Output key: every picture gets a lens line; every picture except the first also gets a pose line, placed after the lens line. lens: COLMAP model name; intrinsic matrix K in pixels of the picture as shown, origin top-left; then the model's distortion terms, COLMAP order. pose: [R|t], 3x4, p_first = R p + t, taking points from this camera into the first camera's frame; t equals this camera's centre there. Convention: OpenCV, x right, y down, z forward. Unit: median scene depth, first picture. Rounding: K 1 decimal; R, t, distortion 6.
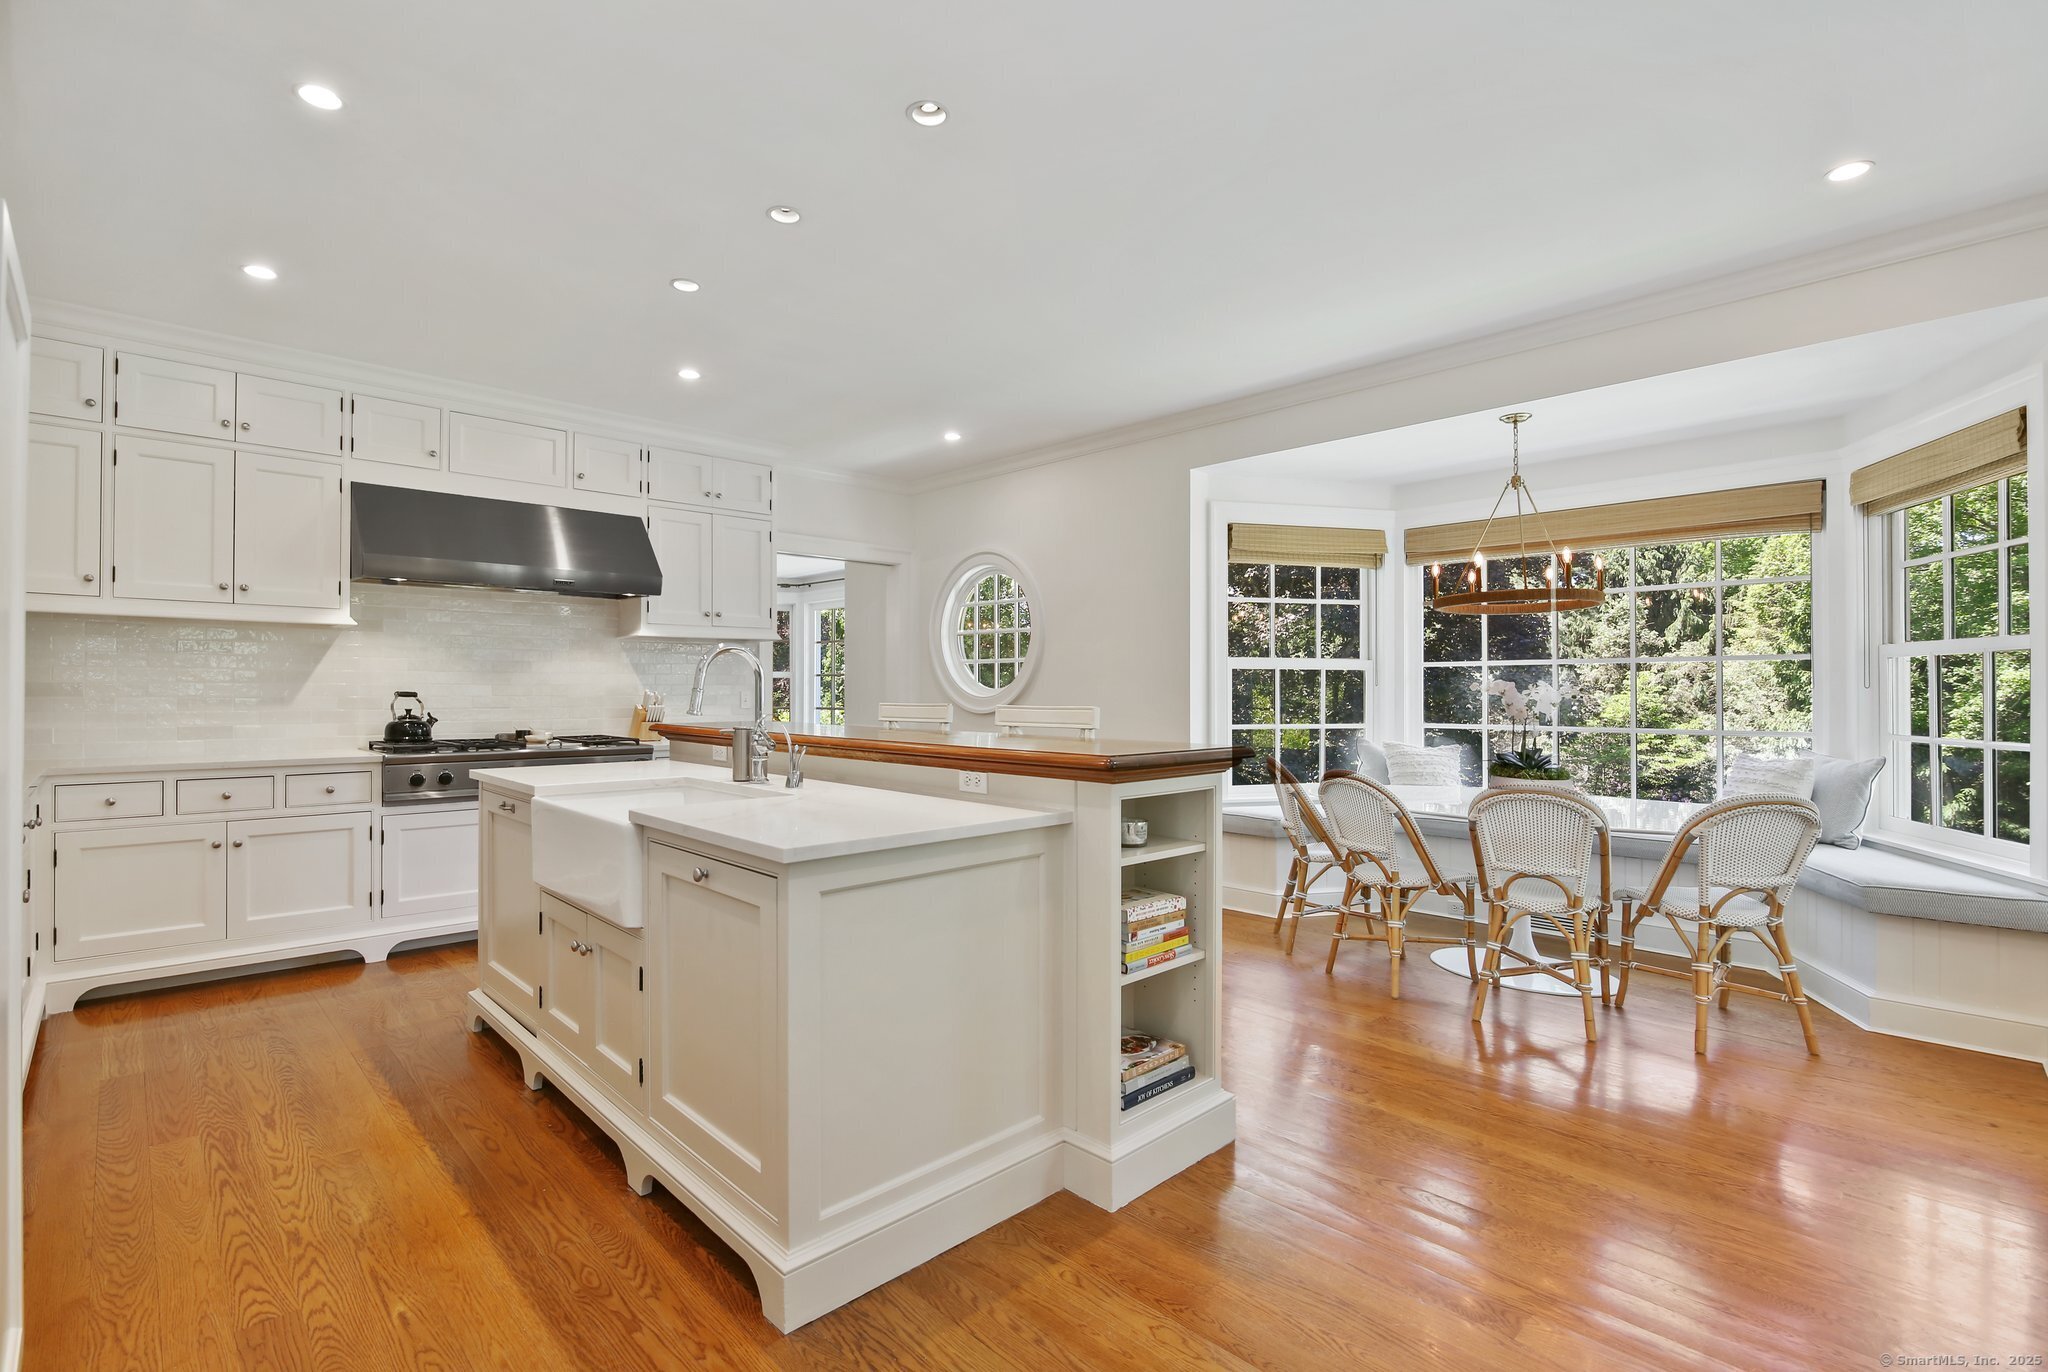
lens RADIAL K [[935.5, 0, 1016.9], [0, 935.5, 678.5], [0, 0, 1]] dist [-0.014111, 0.001046]
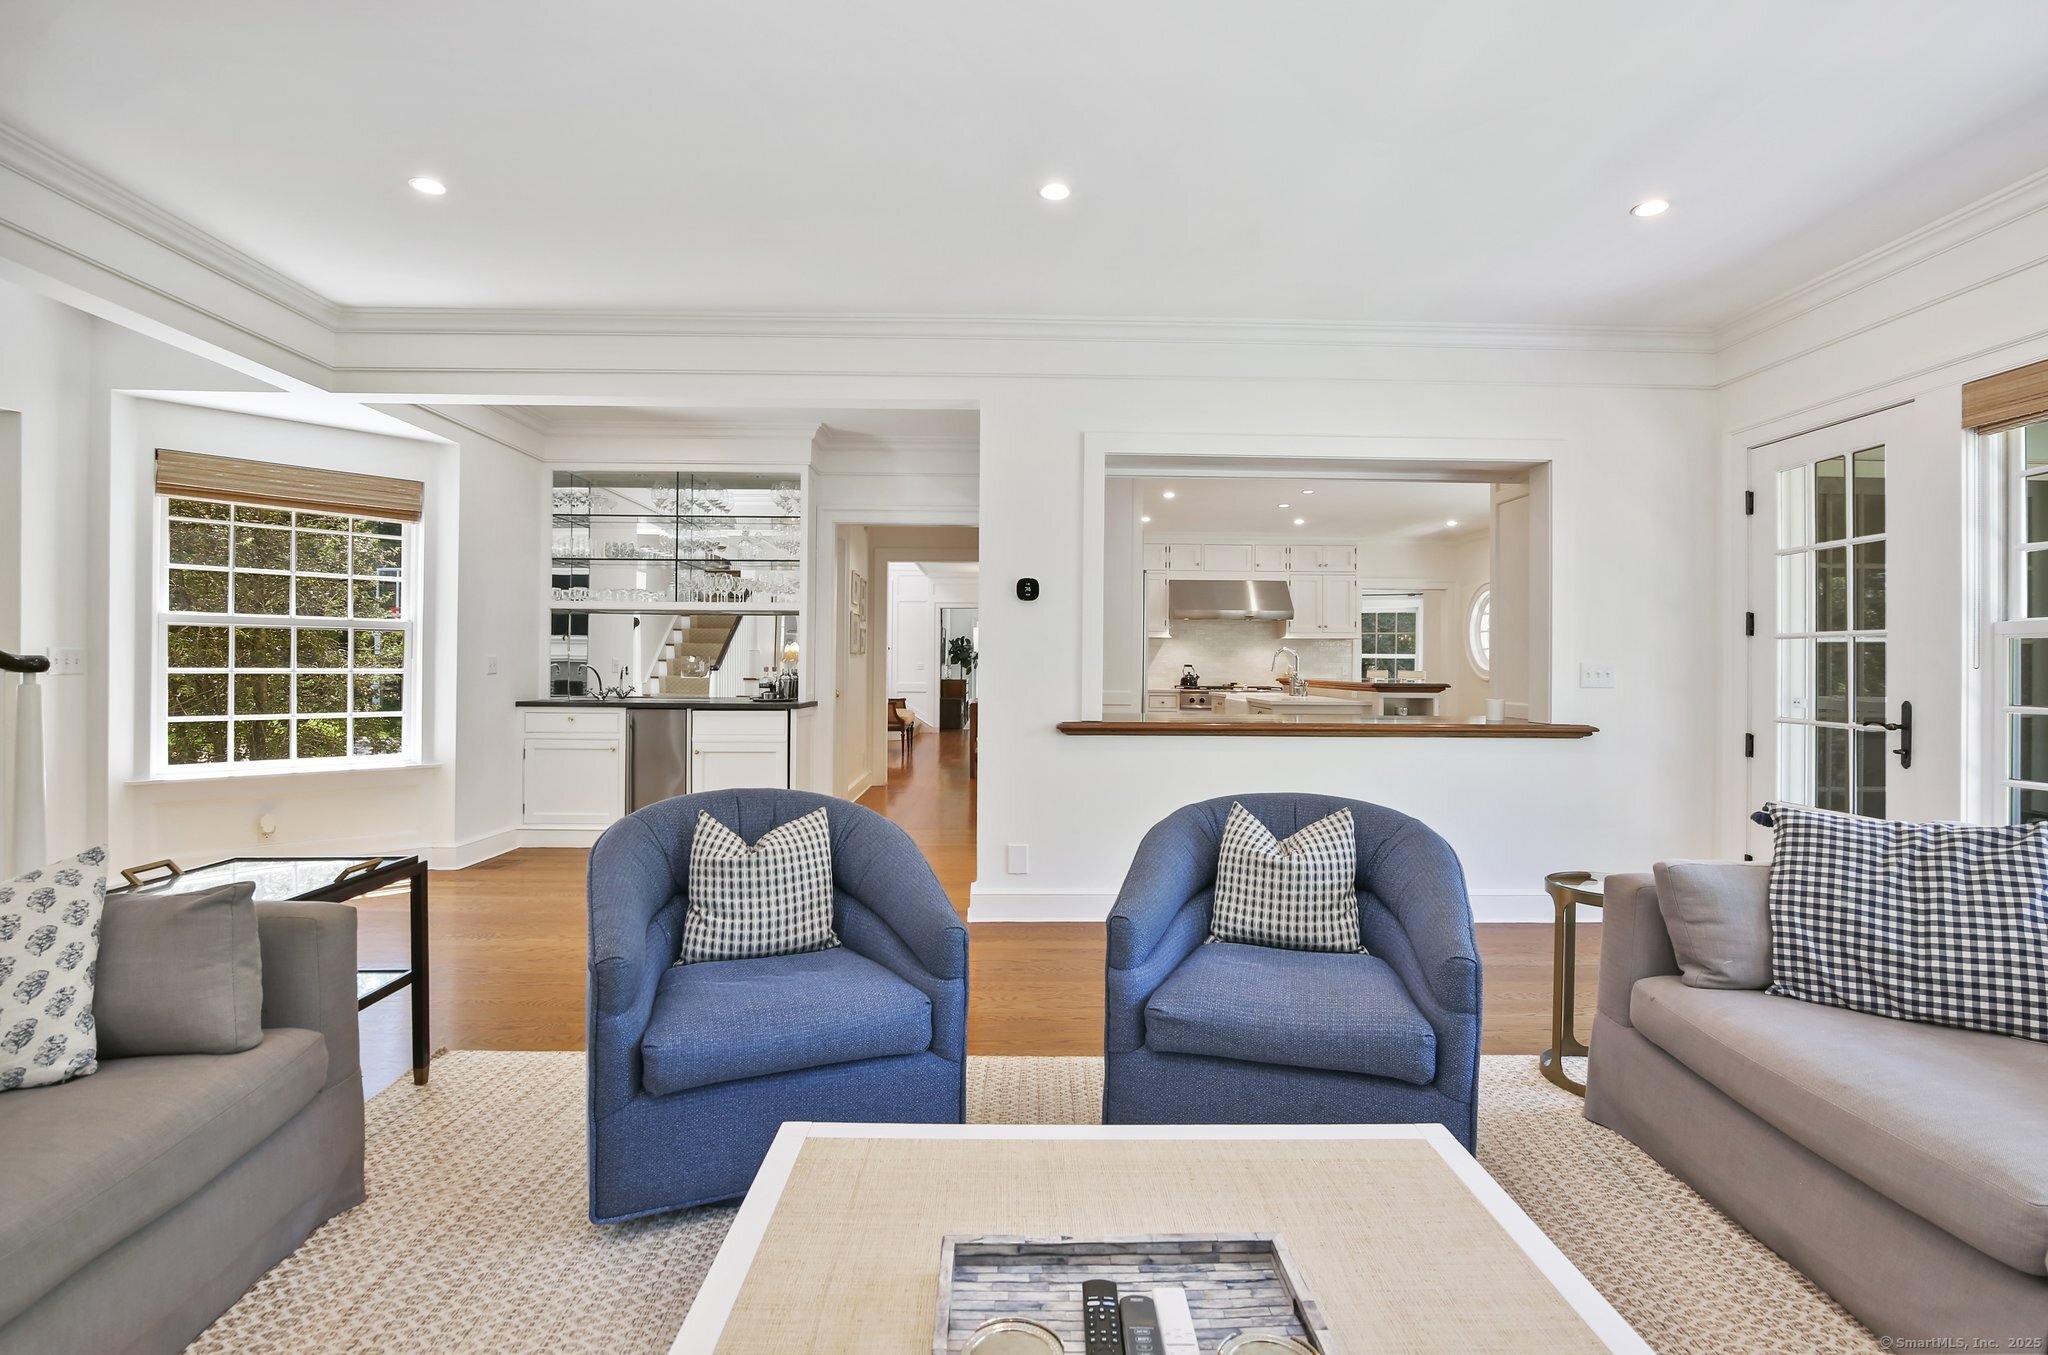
lens RADIAL K [[935.5, 0, 1010.3], [0, 935.5, 669.8], [0, 0, 1]] dist [-0.014111, 0.001046]
pose [[0.724241, 0.006836, -0.689513, 0.691814], [-0.001771, 0.999966, 0.008055, 0.008593], [0.689544, -0.004613, 0.724229, -1.091421]]
